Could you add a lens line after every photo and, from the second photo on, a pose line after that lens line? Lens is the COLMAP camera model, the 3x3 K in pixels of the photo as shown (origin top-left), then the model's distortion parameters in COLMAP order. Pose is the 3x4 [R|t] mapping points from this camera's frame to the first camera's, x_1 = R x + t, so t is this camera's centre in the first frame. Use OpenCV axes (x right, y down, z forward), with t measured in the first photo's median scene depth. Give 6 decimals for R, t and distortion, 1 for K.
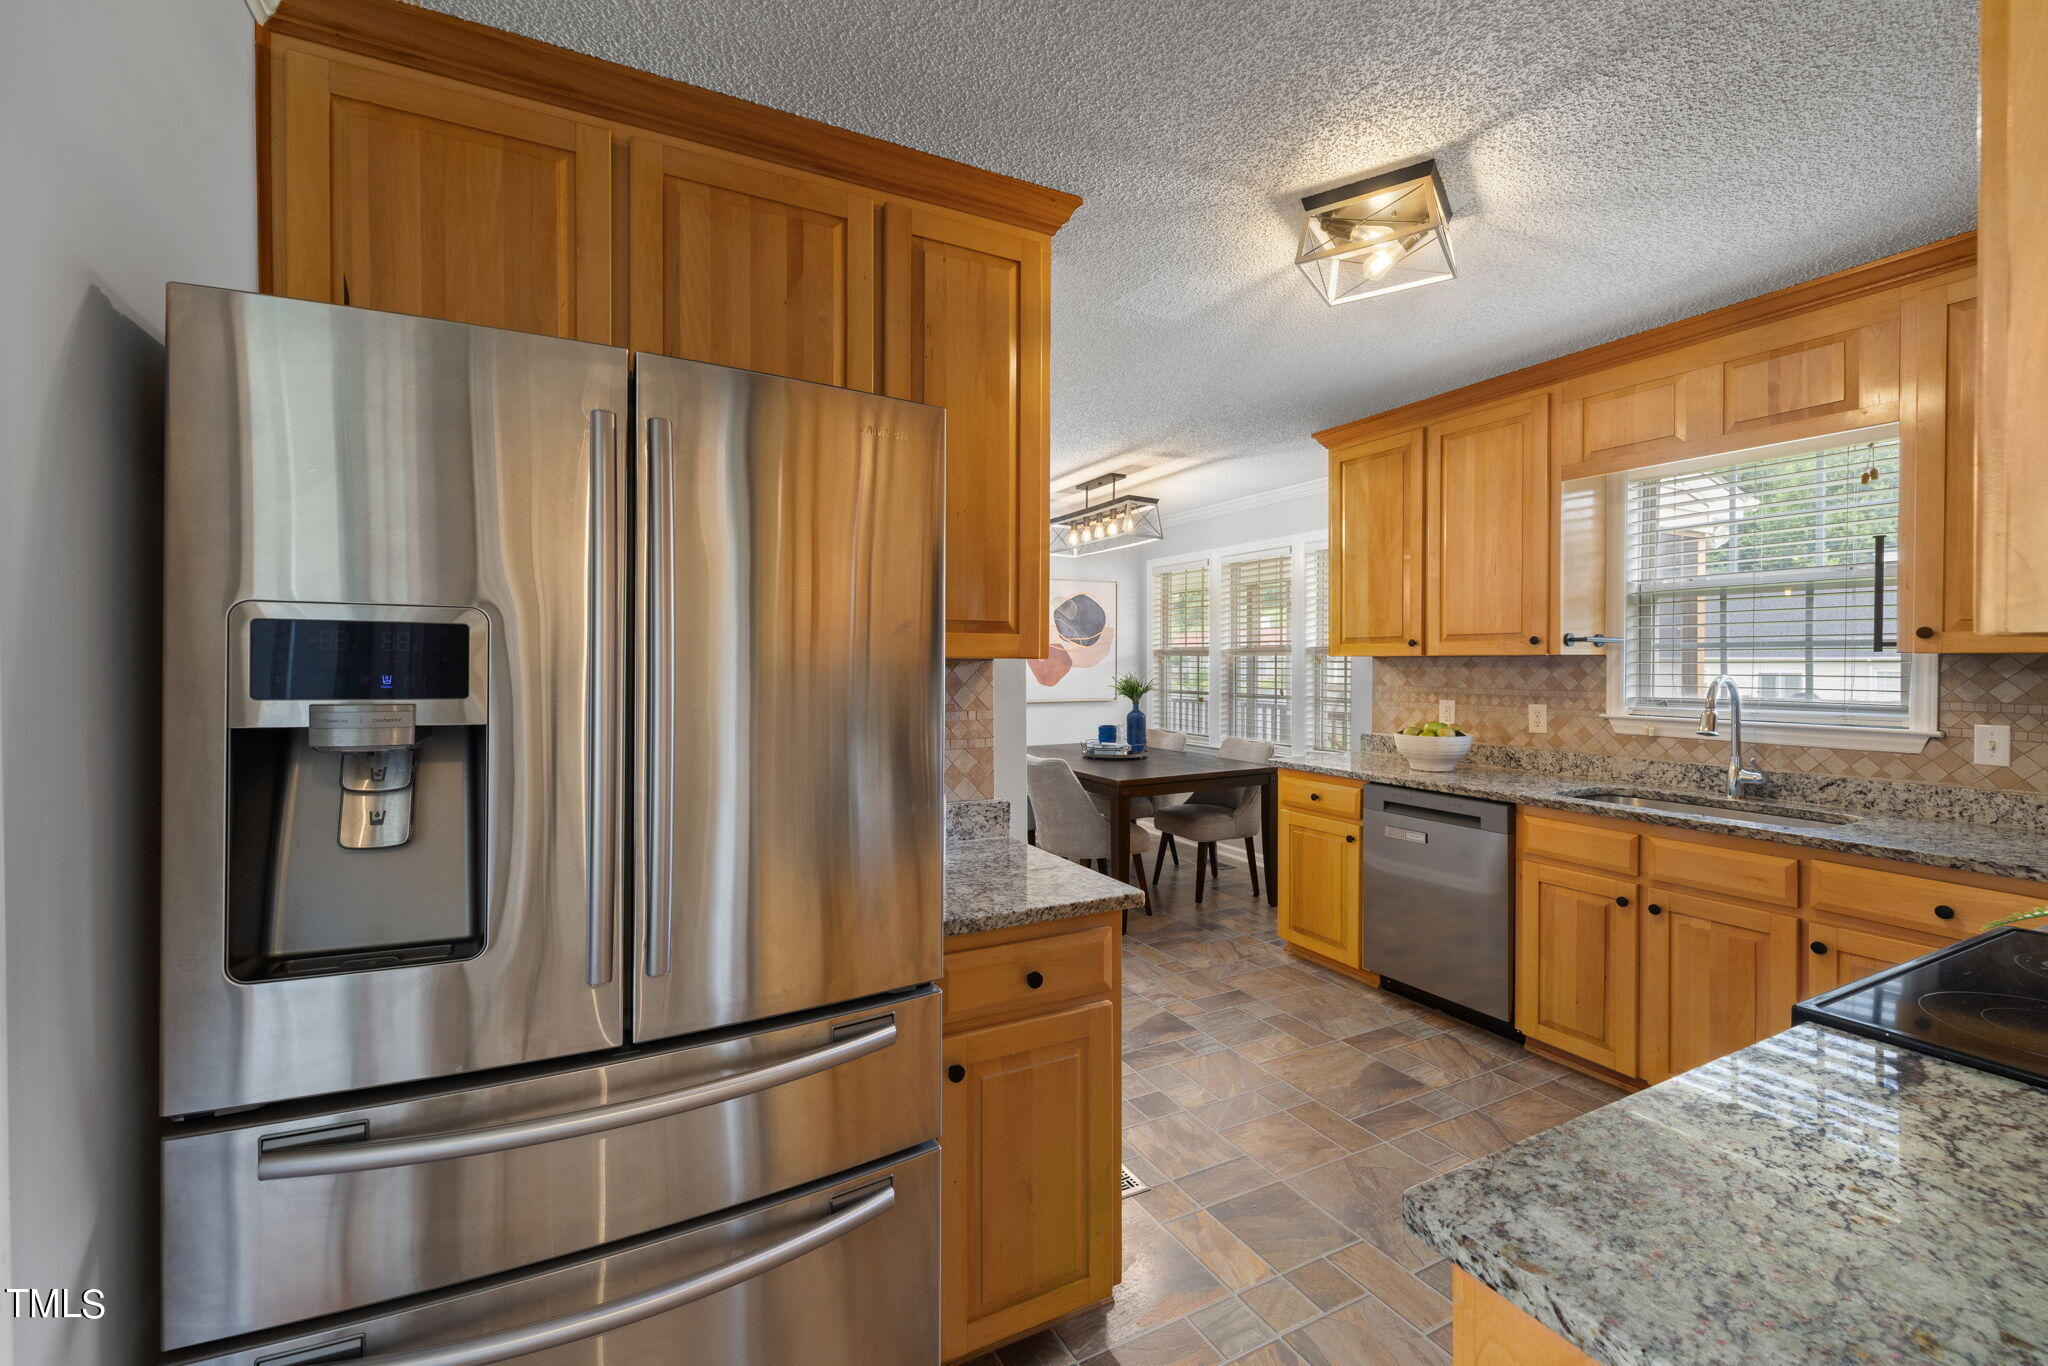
lens RADIAL K [[858.6, 0, 1015.7], [0, 858.6, 672.6], [0, 0, 1]] dist [0.002146, -0.000388]
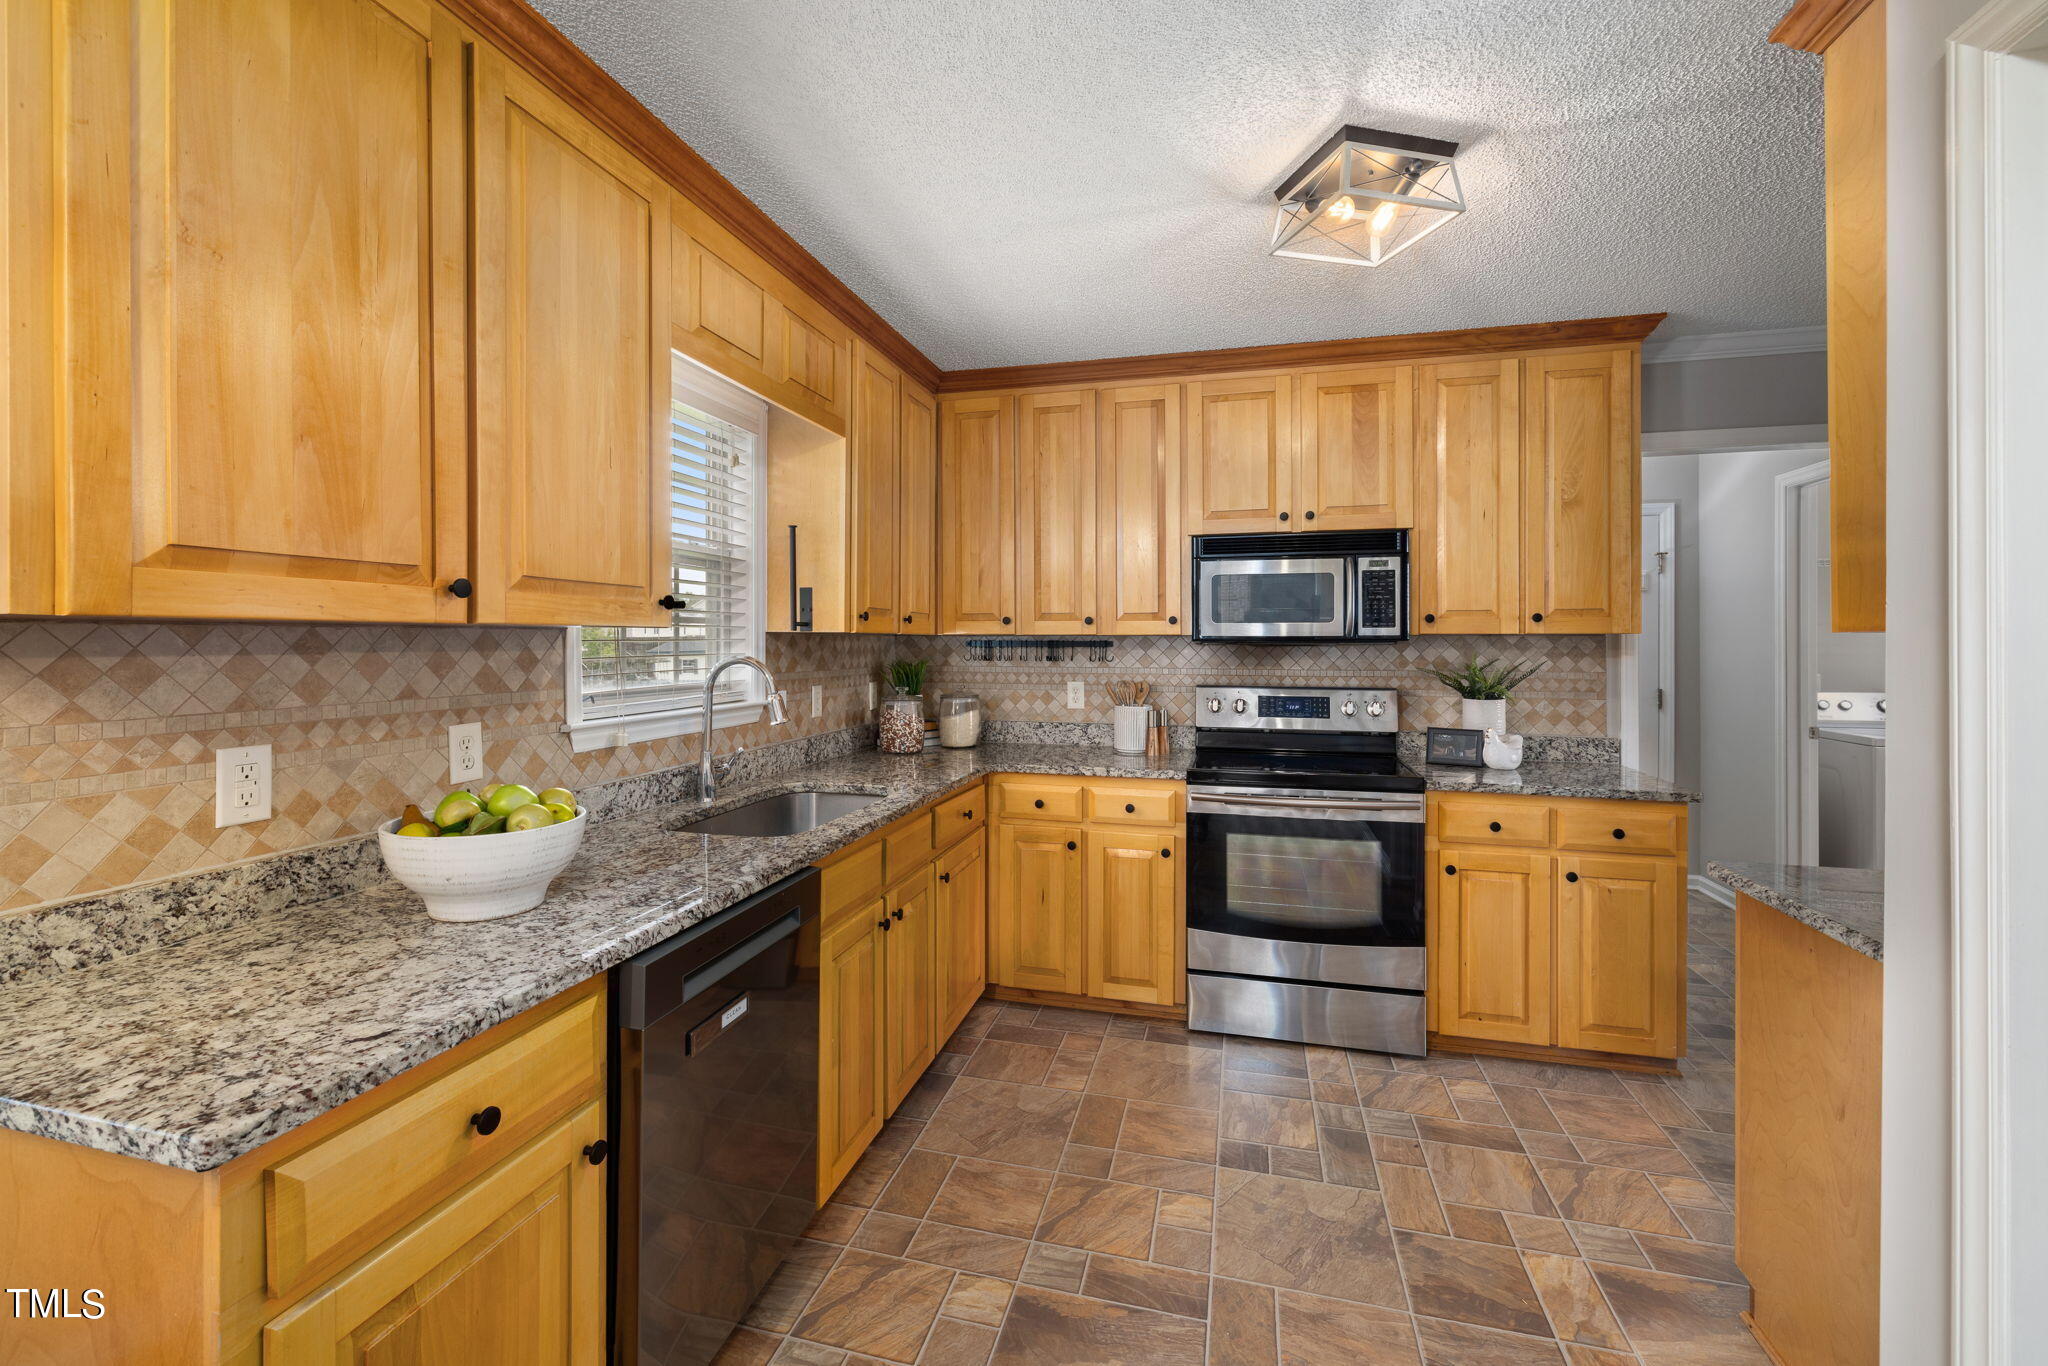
lens RADIAL K [[872.4, 0, 1010.3], [0, 872.4, 639.1], [0, 0, 1]] dist [-0.000599, -0.000303]
pose [[-0.739266, 0.001826, 0.673411, 0.032711], [0.009344, 0.999928, 0.007547, -0.014513], [-0.673349, 0.011871, -0.739229, 1.239234]]
